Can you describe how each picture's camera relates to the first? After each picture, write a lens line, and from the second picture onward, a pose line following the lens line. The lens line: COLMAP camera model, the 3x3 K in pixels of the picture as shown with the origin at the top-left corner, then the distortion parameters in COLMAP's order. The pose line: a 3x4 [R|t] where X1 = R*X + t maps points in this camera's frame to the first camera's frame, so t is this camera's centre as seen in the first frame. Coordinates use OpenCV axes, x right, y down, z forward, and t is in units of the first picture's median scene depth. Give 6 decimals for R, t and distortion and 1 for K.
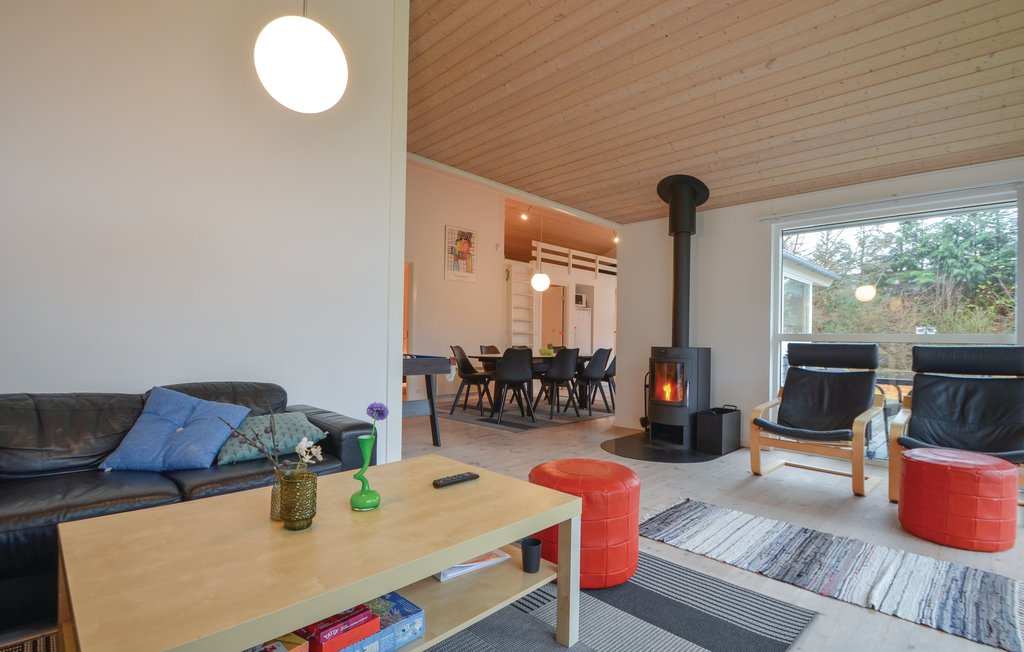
lens RADIAL K [[498.6, 0, 512.0], [0, 498.6, 326.0], [0, 0, 1]] dist [-0.016330, 0.000040]
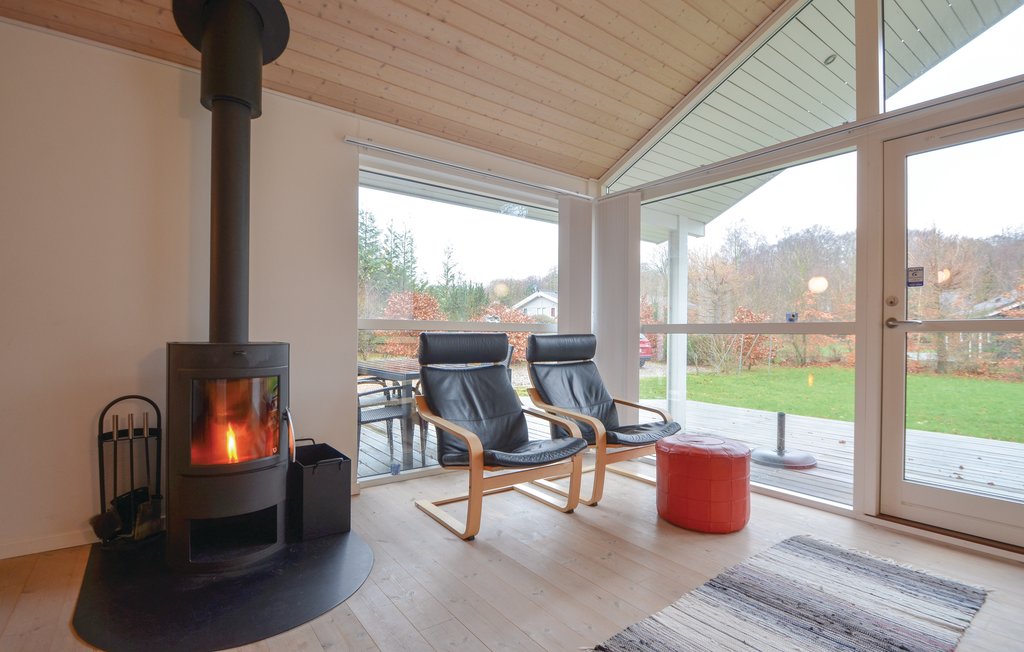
lens RADIAL K [[498.6, 0, 512.0], [0, 498.6, 326.0], [0, 0, 1]] dist [-0.016330, 0.000040]
pose [[0.143626, 0.016065, 0.989502, -0.080202], [-0.021573, 0.999681, -0.013099, 0.023309], [-0.989397, -0.019465, 0.143927, 0.567213]]
